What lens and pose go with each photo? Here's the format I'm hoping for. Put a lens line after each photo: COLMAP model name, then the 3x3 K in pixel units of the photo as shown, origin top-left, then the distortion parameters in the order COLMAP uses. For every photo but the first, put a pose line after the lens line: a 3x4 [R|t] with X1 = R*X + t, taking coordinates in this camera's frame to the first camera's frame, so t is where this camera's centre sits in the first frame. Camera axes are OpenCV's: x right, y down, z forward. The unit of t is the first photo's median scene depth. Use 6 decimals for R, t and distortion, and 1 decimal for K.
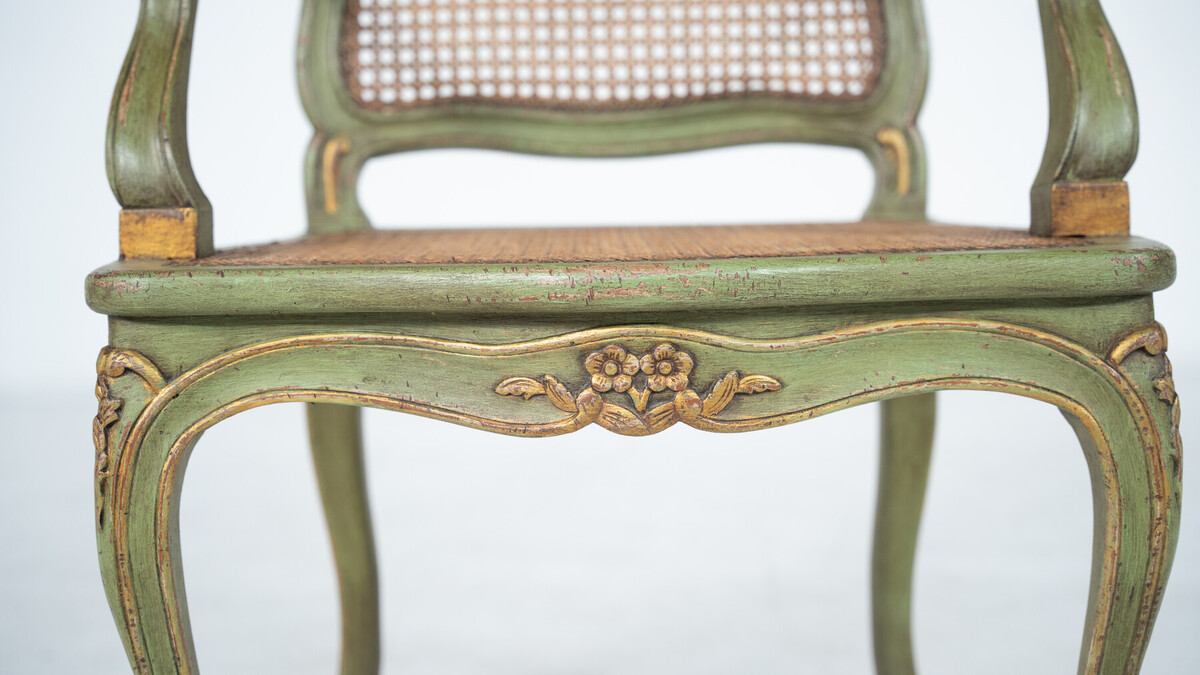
lens RADIAL K [[1997.8, 0, 600.0], [0, 1997.8, 337.5], [0, 0, 1]] dist [0.015954, 0.018475]
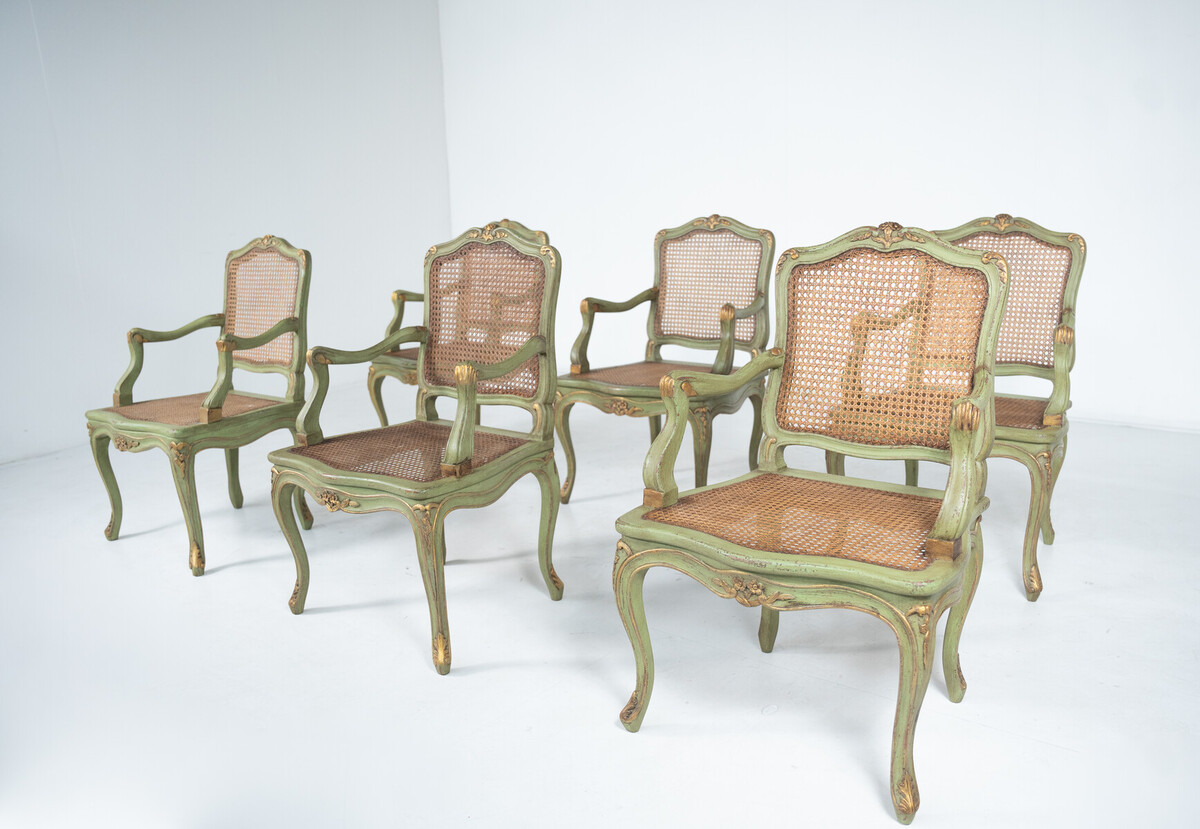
lens RADIAL K [[1096.7, 0, 600.0], [0, 1096.7, 414.5], [0, 0, 1]] dist [0.006233, 0.000546]
pose [[0.772762, 0.123540, -0.622557, 1.376952], [-0.047034, 0.989323, 0.137939, -0.275635], [0.632951, -0.077312, 0.770322, -1.045622]]
